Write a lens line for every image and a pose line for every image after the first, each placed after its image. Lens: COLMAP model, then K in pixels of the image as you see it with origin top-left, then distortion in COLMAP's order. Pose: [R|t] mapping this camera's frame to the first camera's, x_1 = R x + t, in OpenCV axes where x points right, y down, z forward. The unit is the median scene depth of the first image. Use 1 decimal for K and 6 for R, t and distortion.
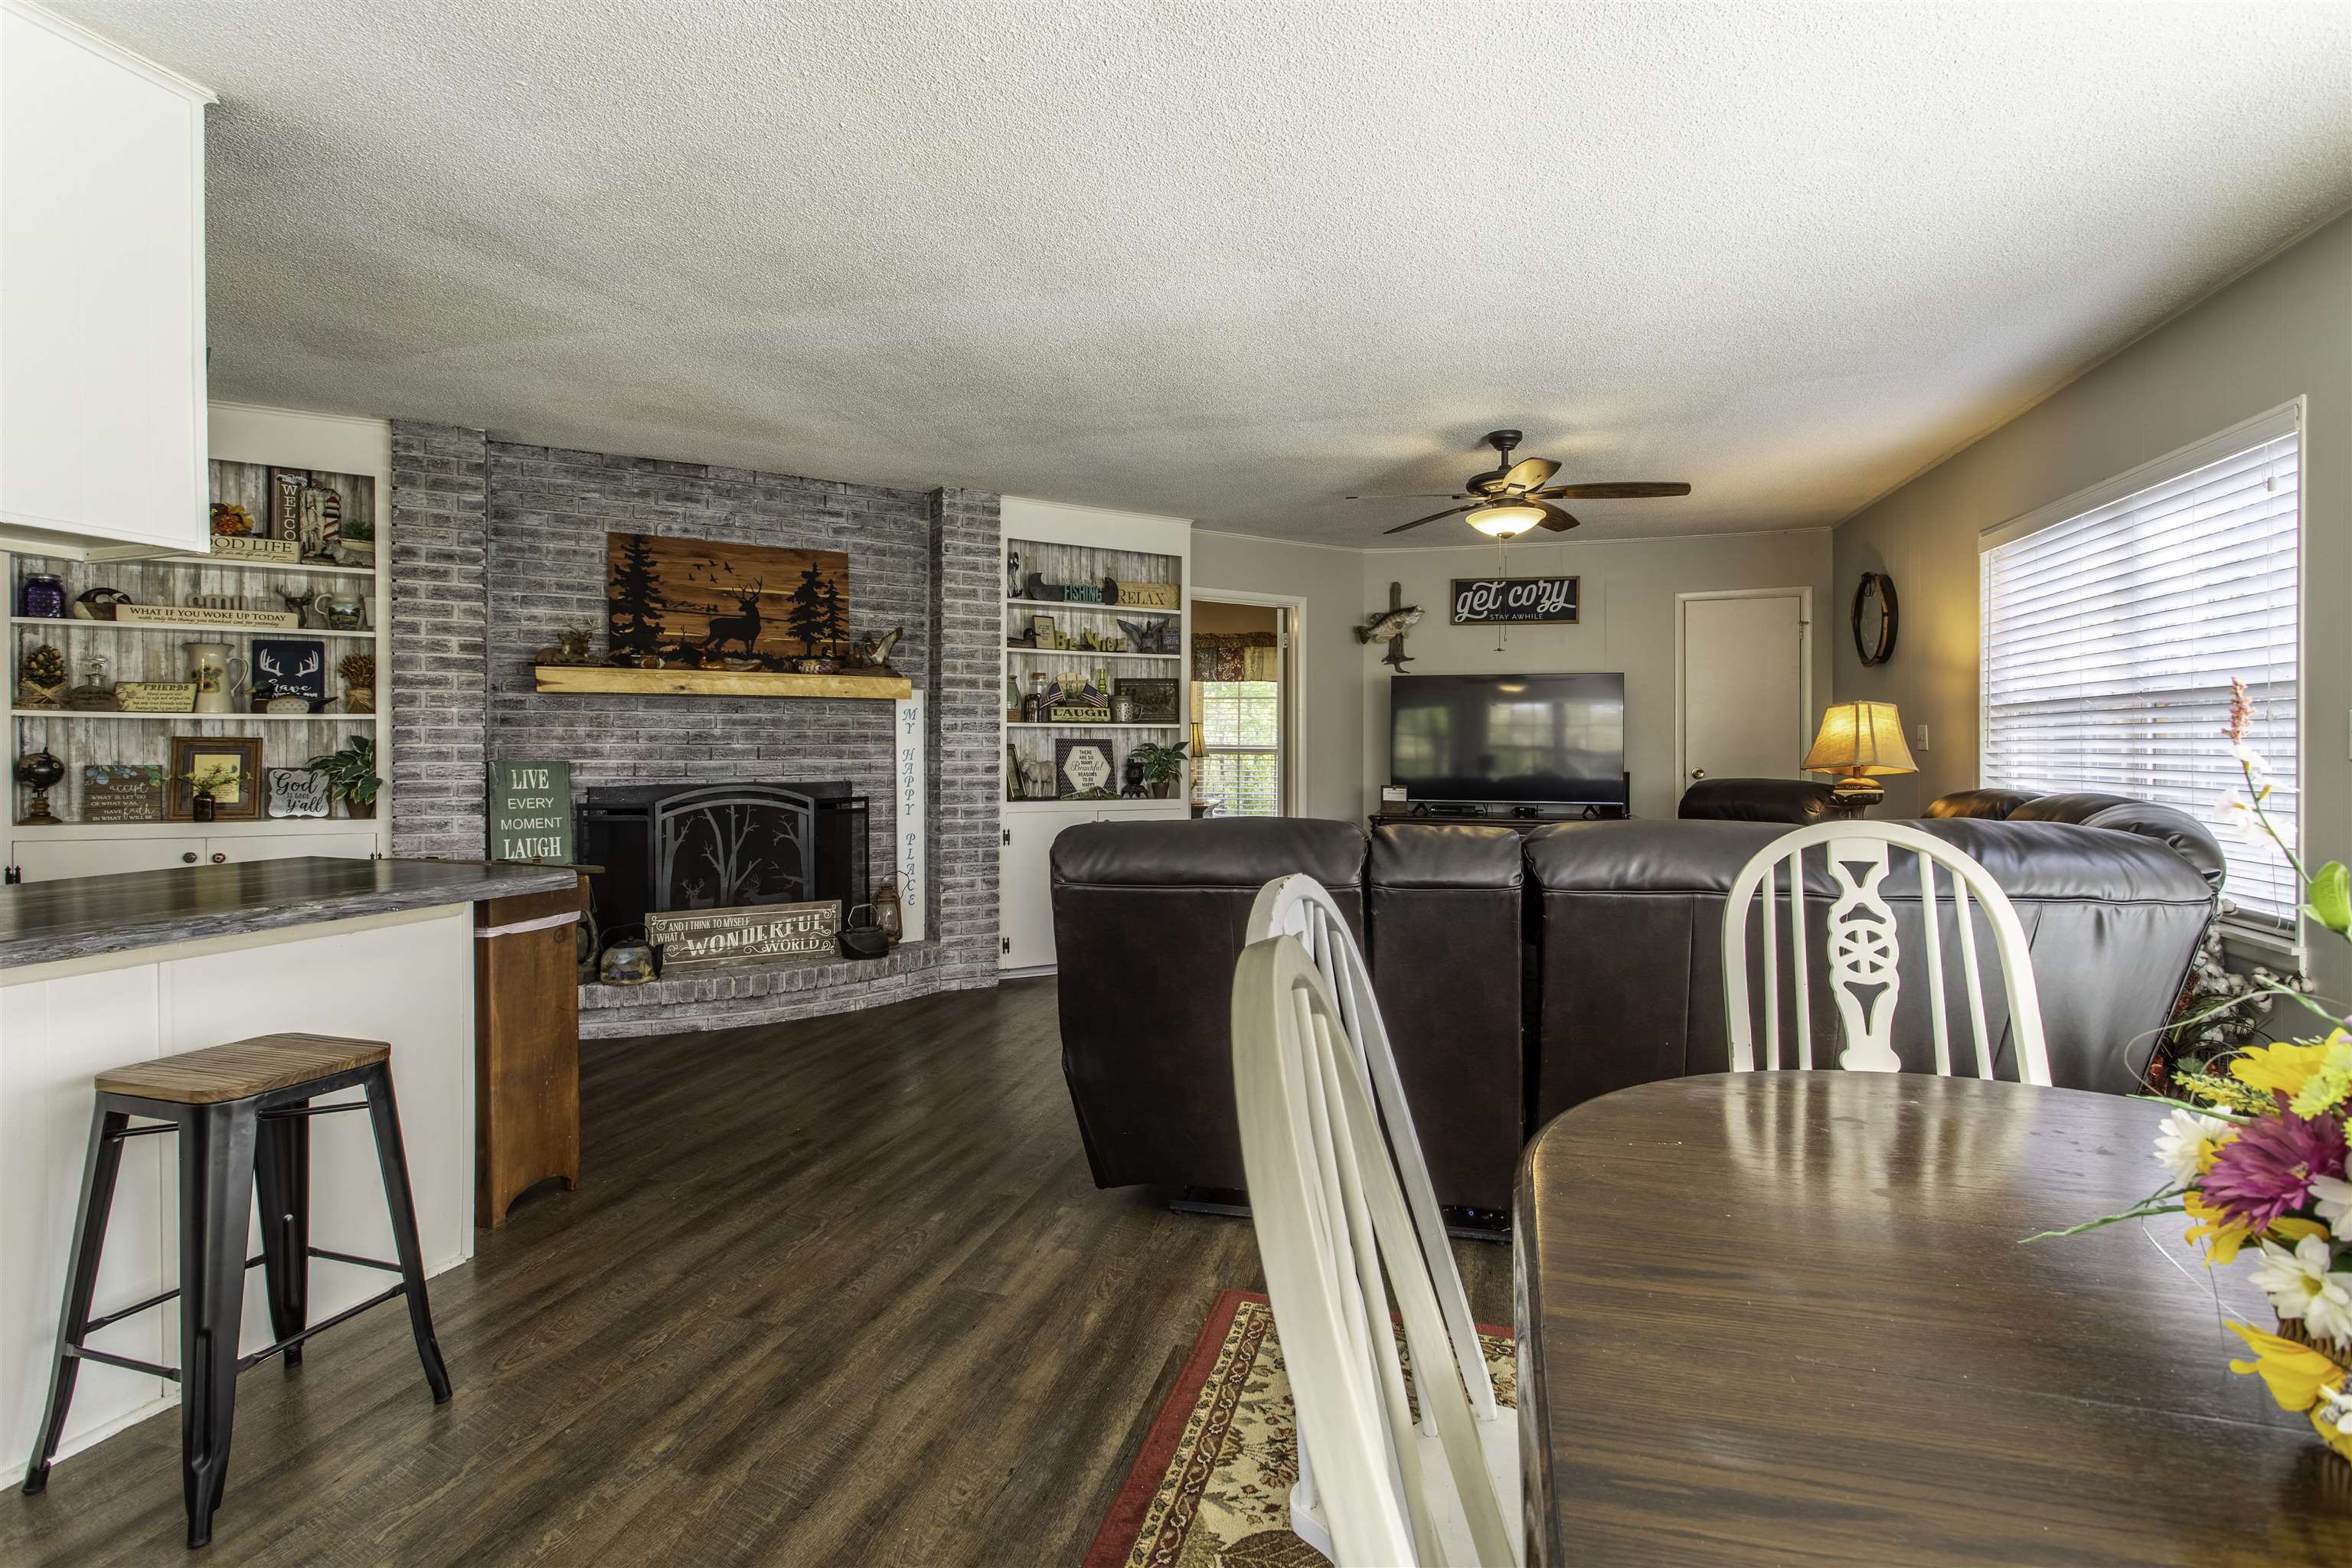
lens RADIAL K [[1141.3, 0, 1169.5], [0, 1141.3, 754.7], [0, 0, 1]] dist [0.001997, 0.000795]
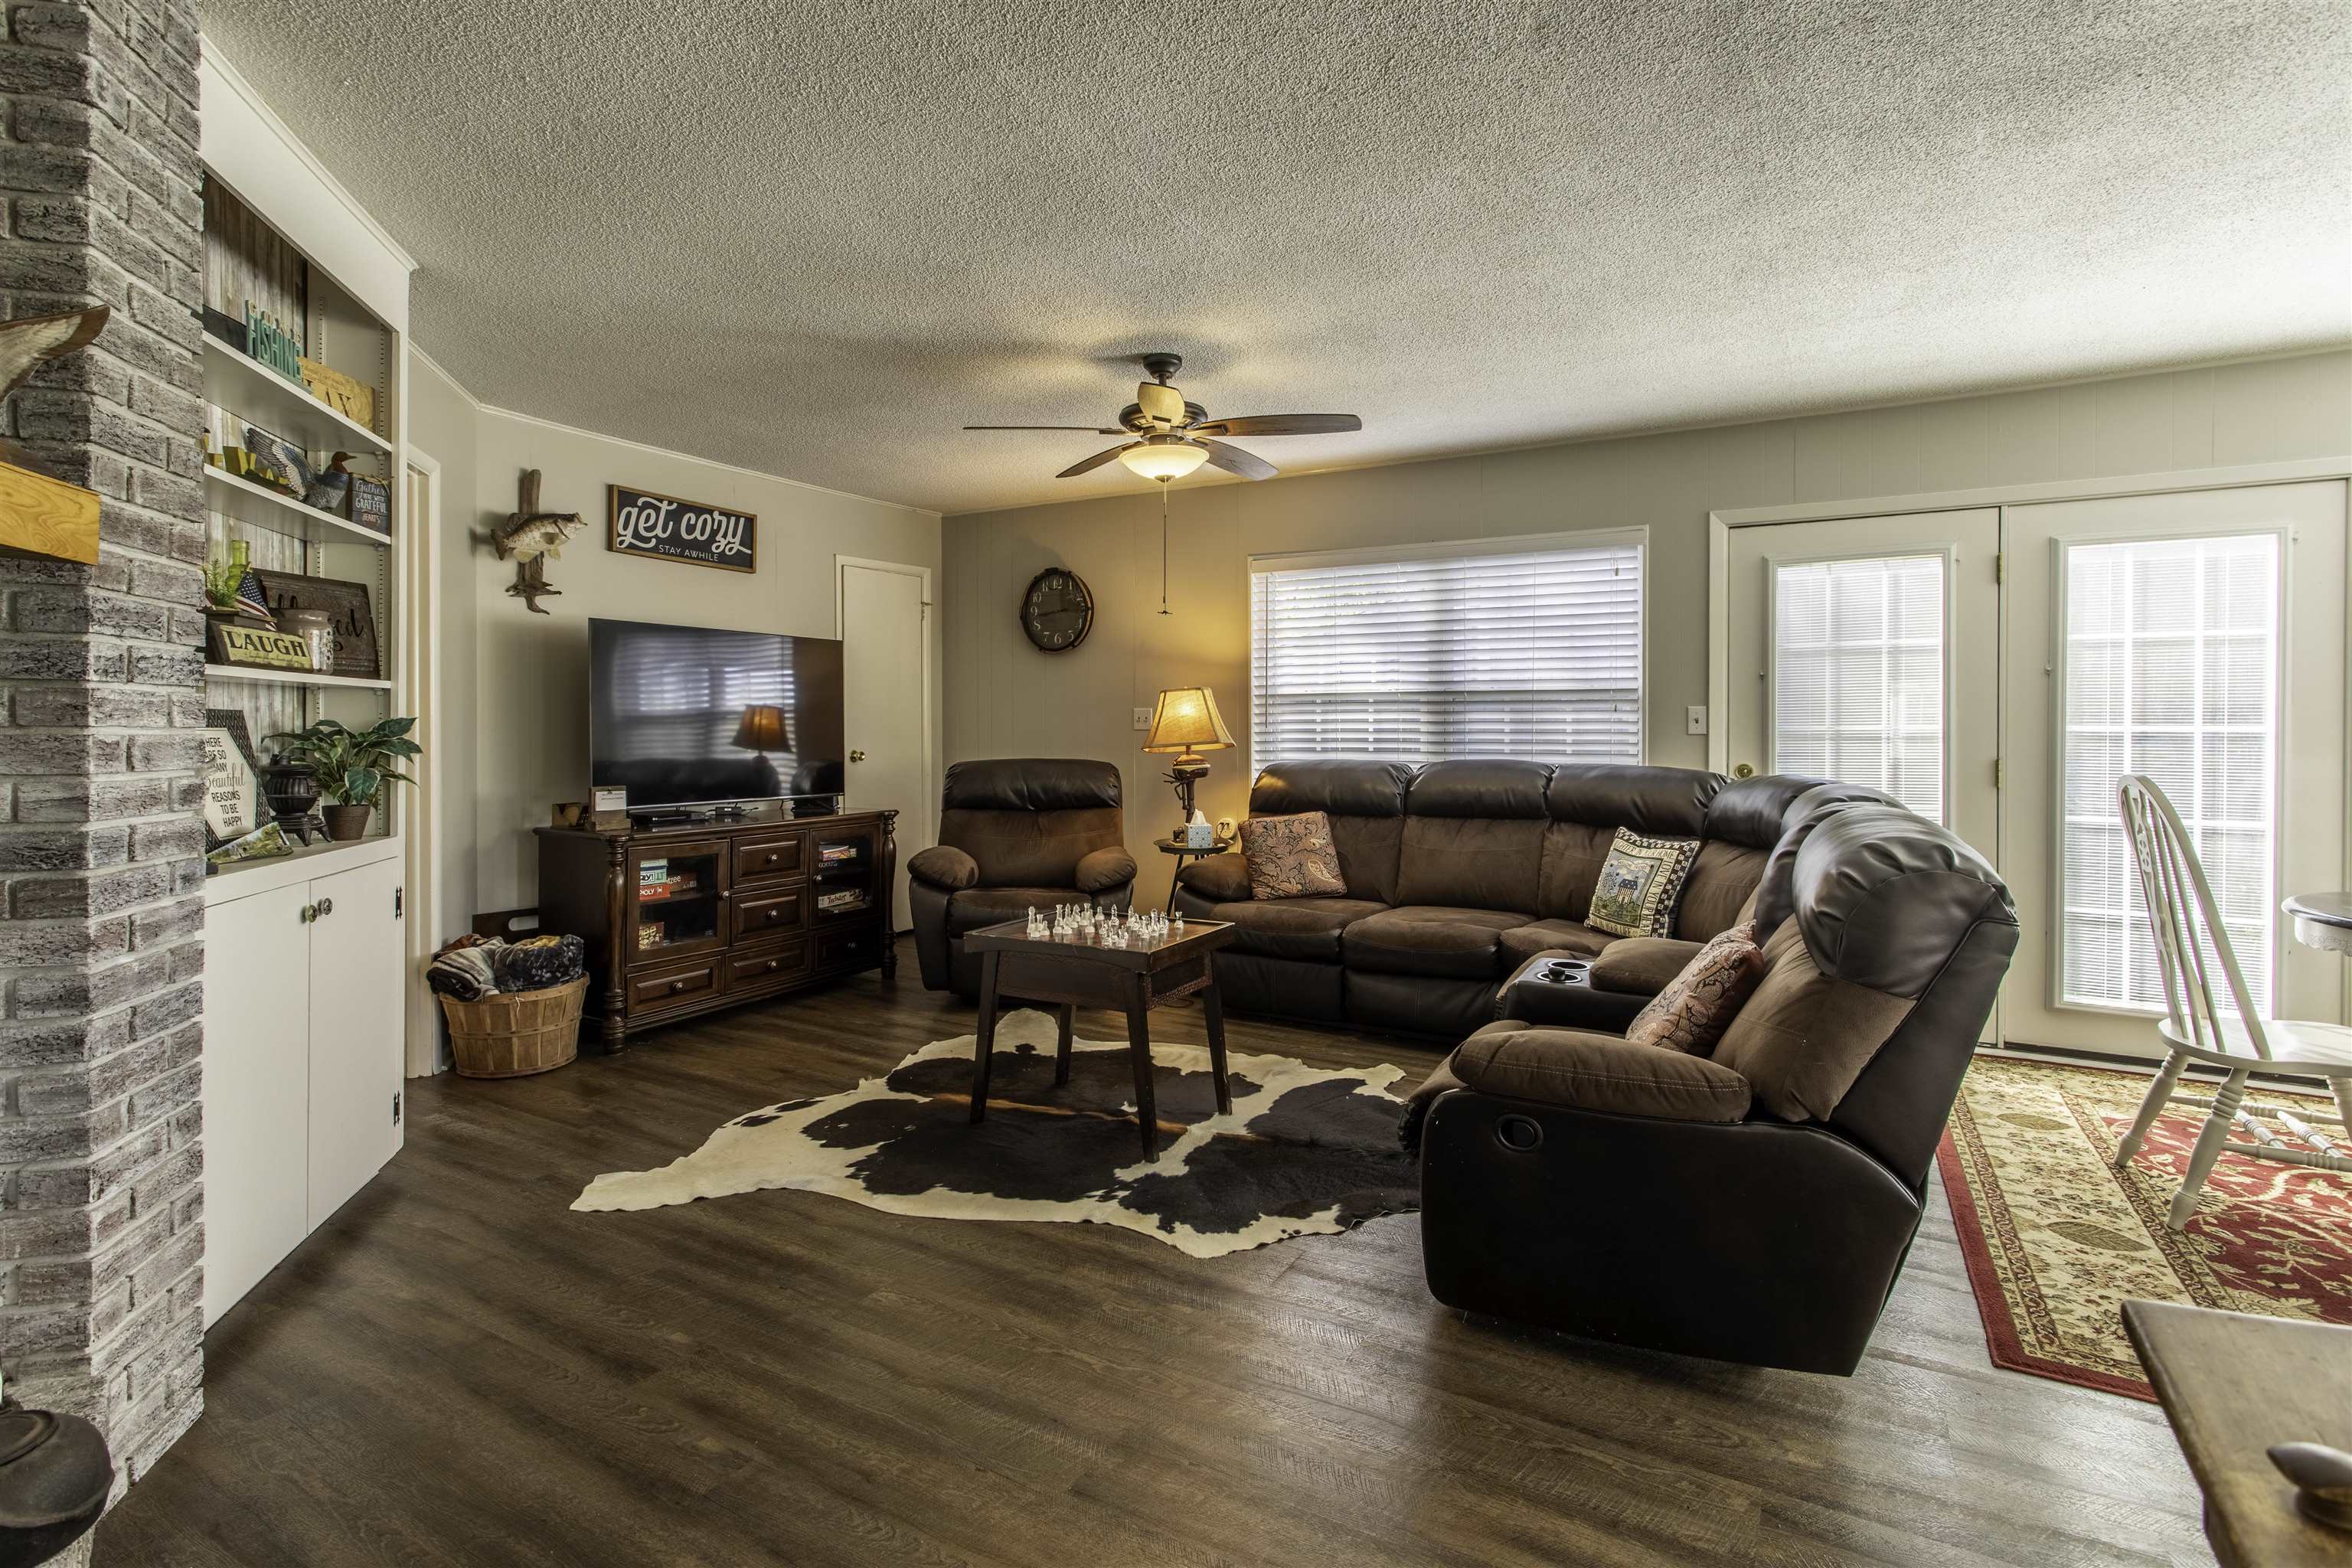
lens RADIAL K [[1128.2, 0, 1181.6], [0, 1128.2, 733.9], [0, 0, 1]] dist [-0.001562, 0.000022]
pose [[0.239583, -0.006994, 0.970851, -0.450419], [0.006691, 0.999962, 0.005553, -0.005767], [-0.970853, 0.005166, 0.239621, 0.679481]]
